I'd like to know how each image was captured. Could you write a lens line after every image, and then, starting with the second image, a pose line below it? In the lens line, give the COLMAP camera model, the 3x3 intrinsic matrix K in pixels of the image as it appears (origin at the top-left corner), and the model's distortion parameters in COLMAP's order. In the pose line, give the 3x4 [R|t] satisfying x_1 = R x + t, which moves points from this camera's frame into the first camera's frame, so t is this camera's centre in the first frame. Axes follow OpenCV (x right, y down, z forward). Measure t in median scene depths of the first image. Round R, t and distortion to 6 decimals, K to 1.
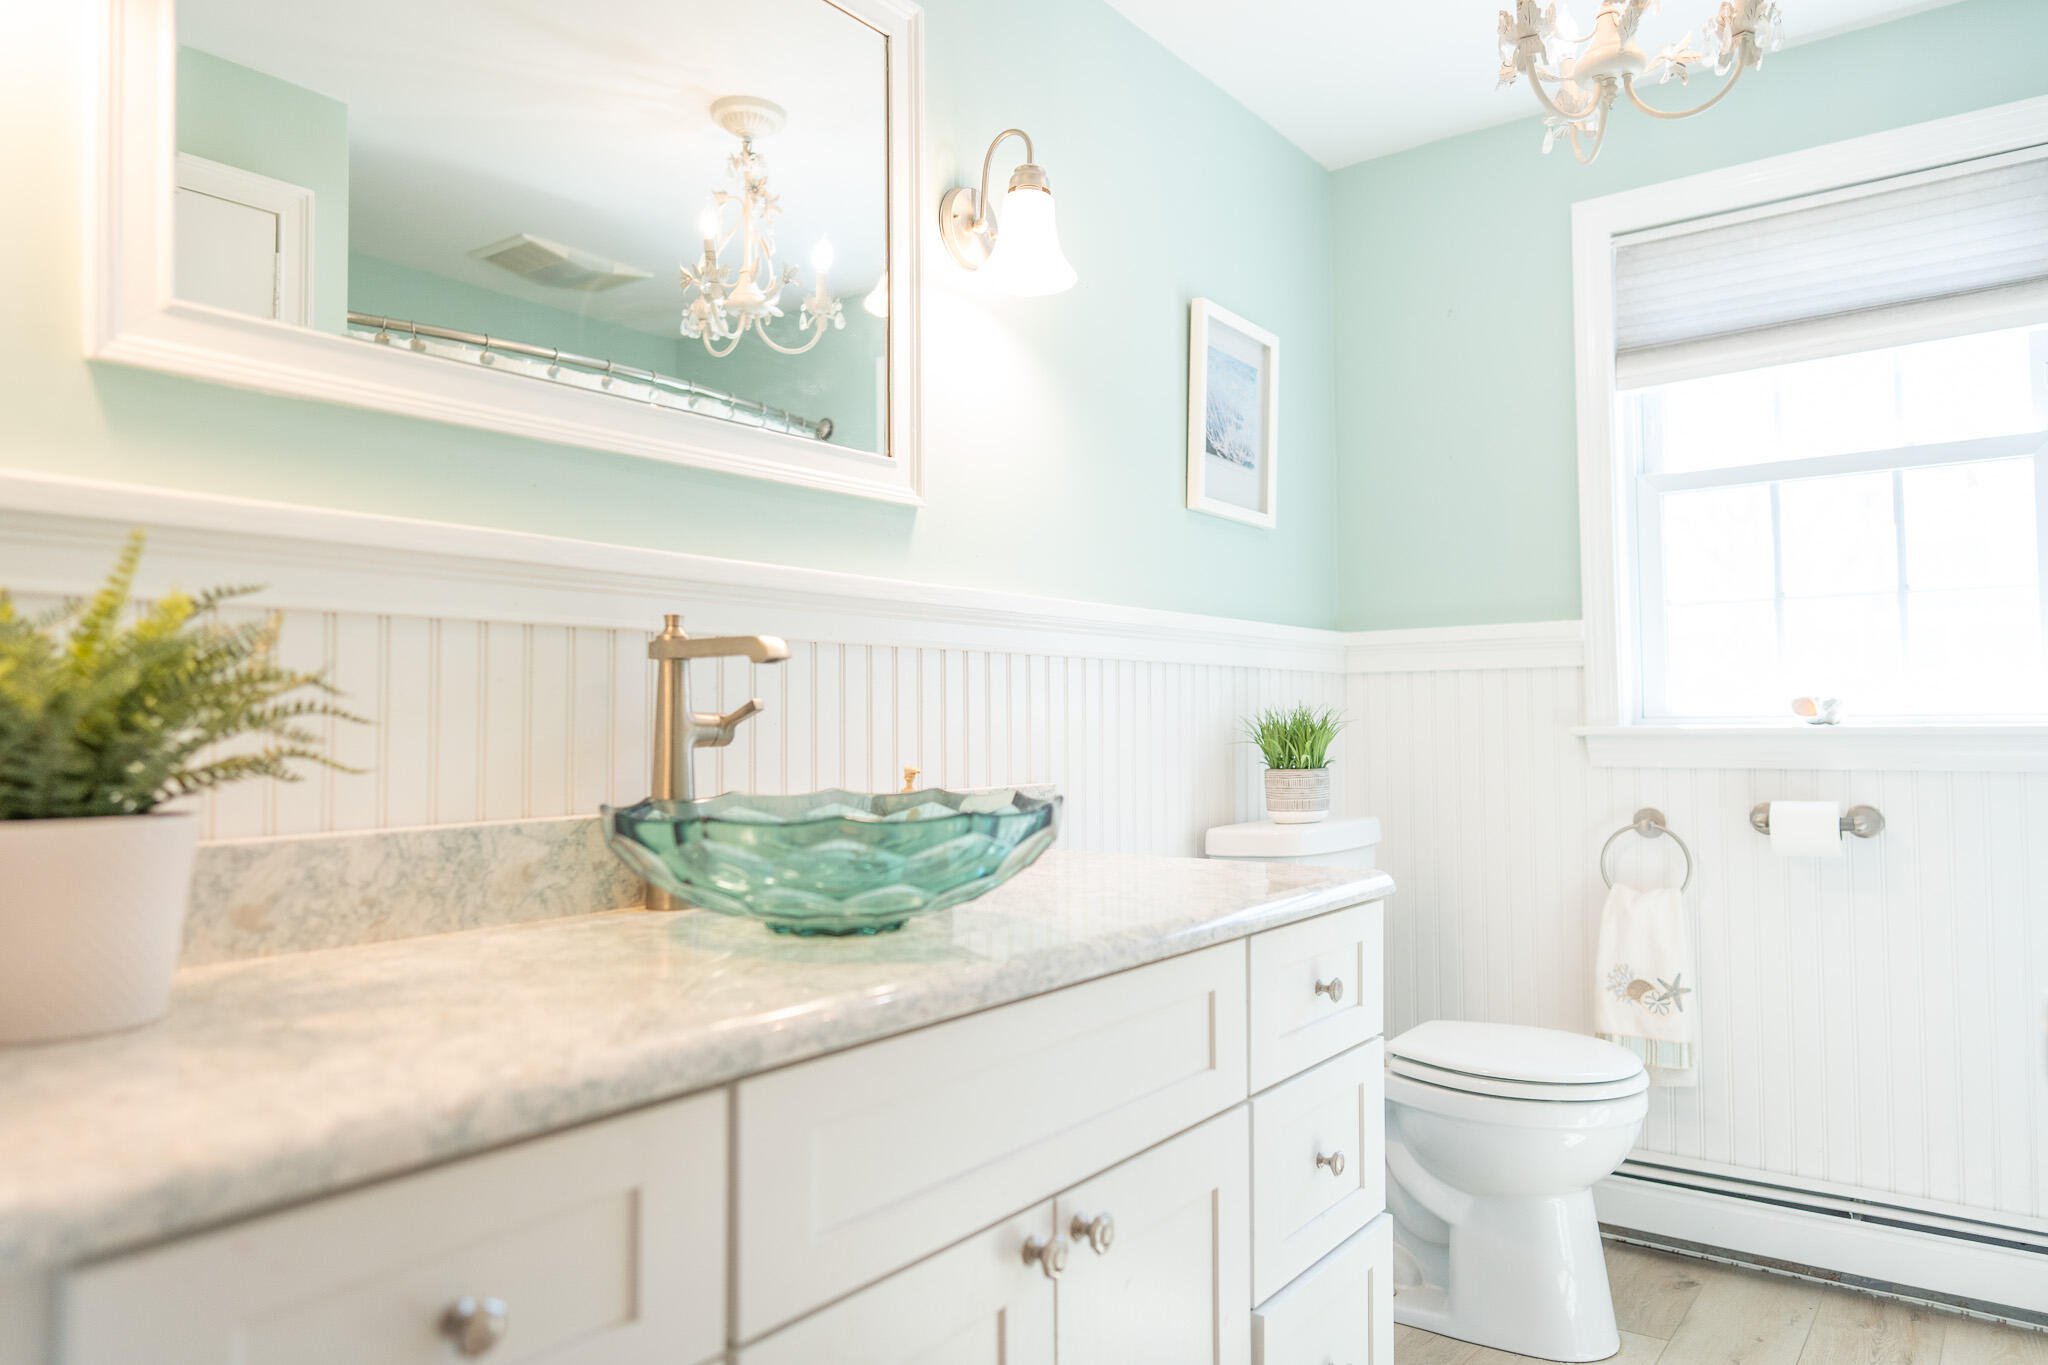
lens RADIAL K [[1360.1, 0, 1024.5], [0, 1360.1, 680.8], [0, 0, 1]] dist [0.000409, 0.001559]
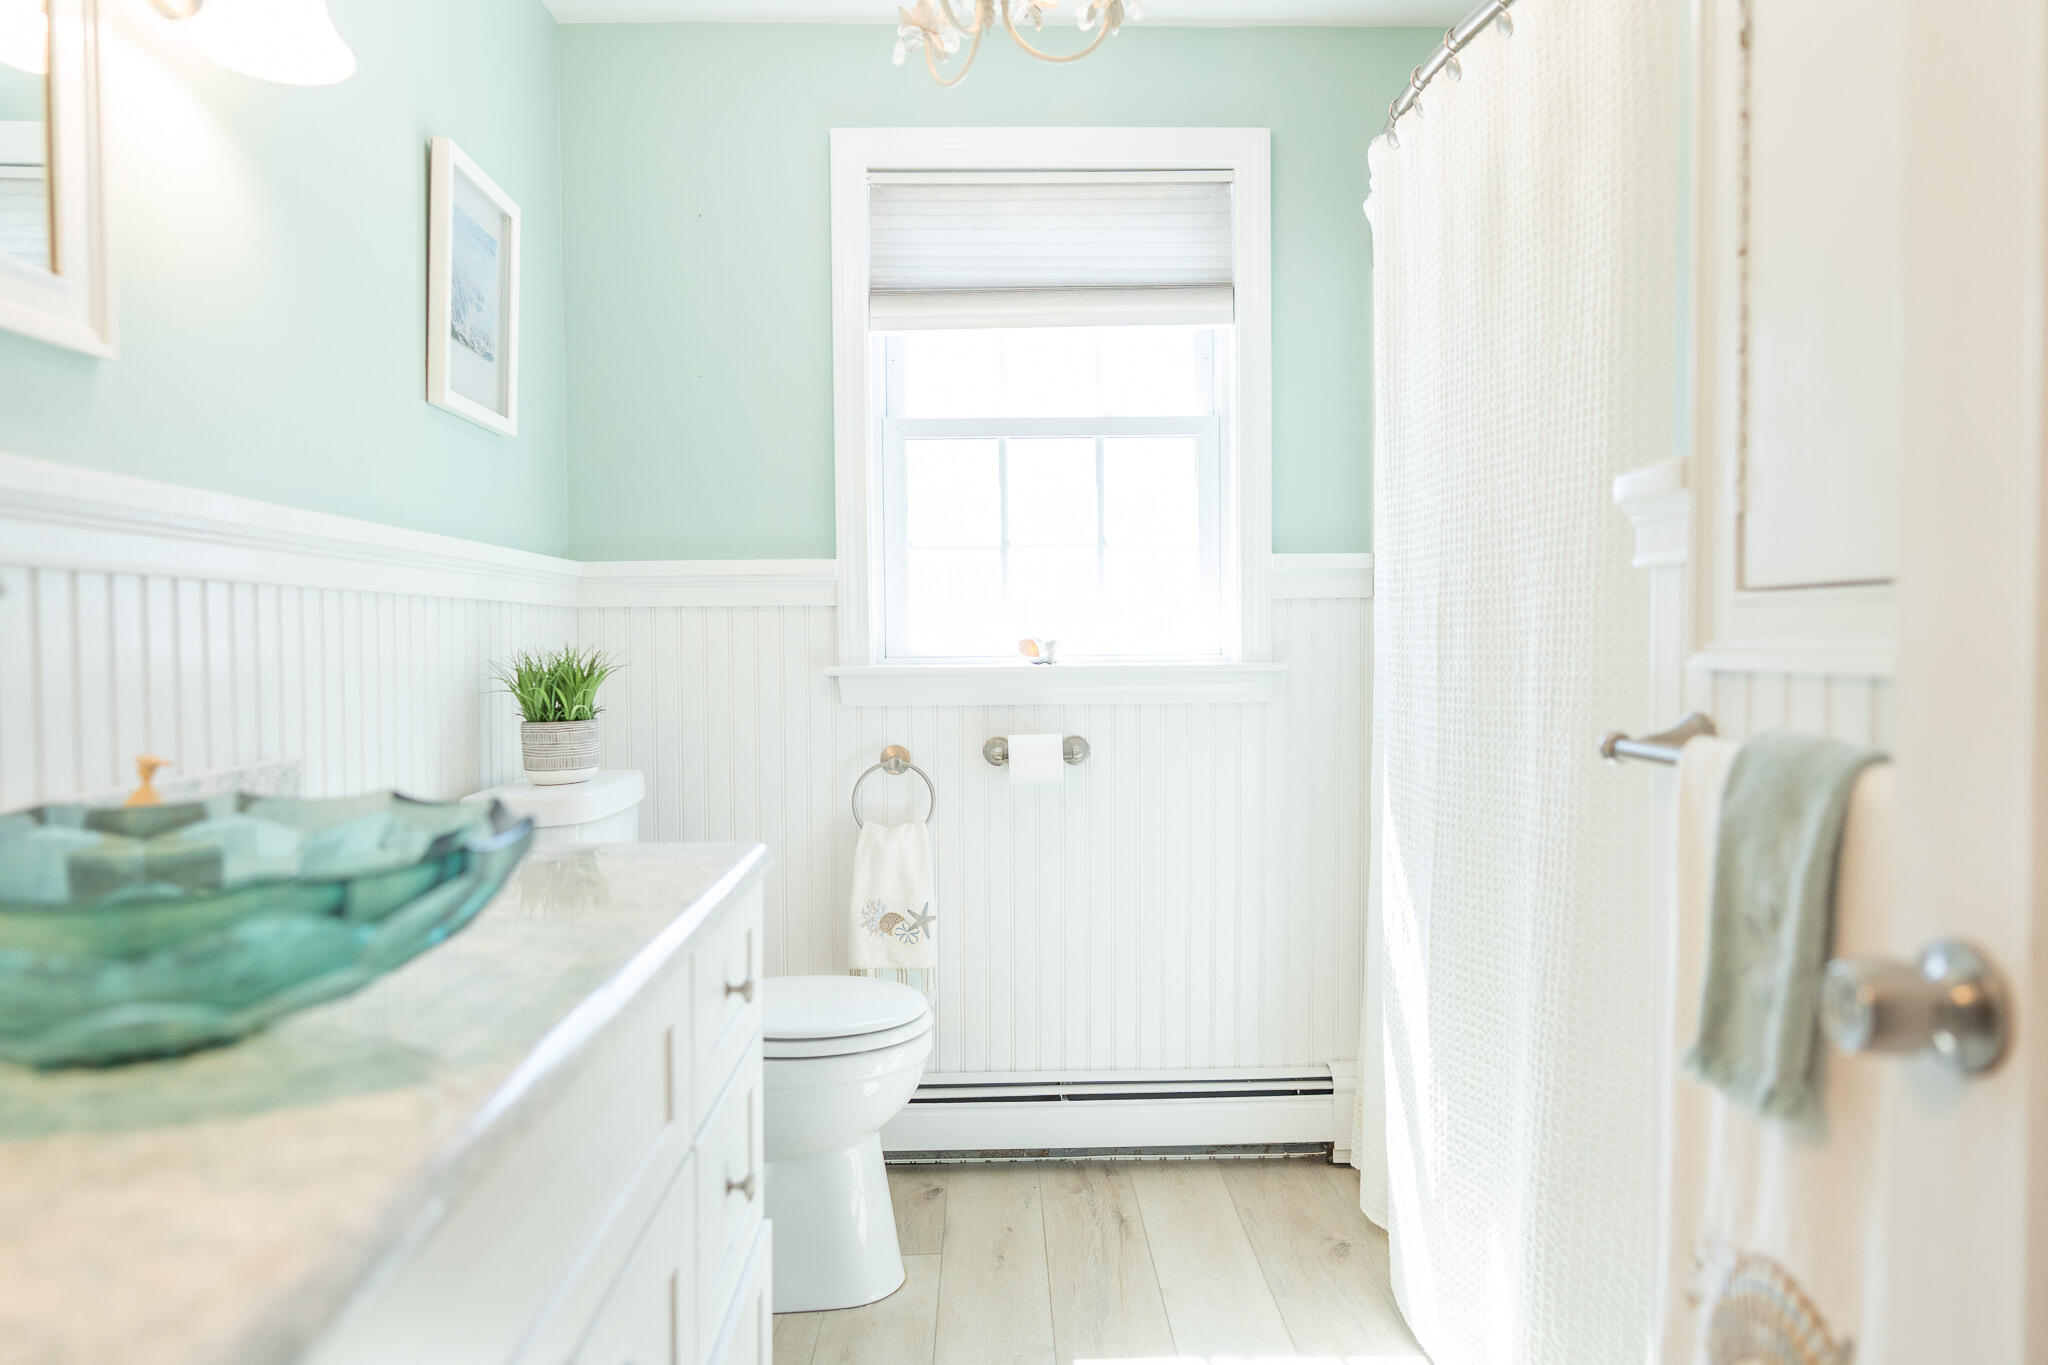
lens RADIAL K [[1360.1, 0, 1024.1], [0, 1360.1, 684.9], [0, 0, 1]] dist [0.000409, 0.001559]
pose [[0.780457, -0.020525, 0.624872, -0.109992], [-0.016931, 0.998401, 0.053940, -0.009628], [-0.624980, -0.052677, 0.778861, 0.147649]]
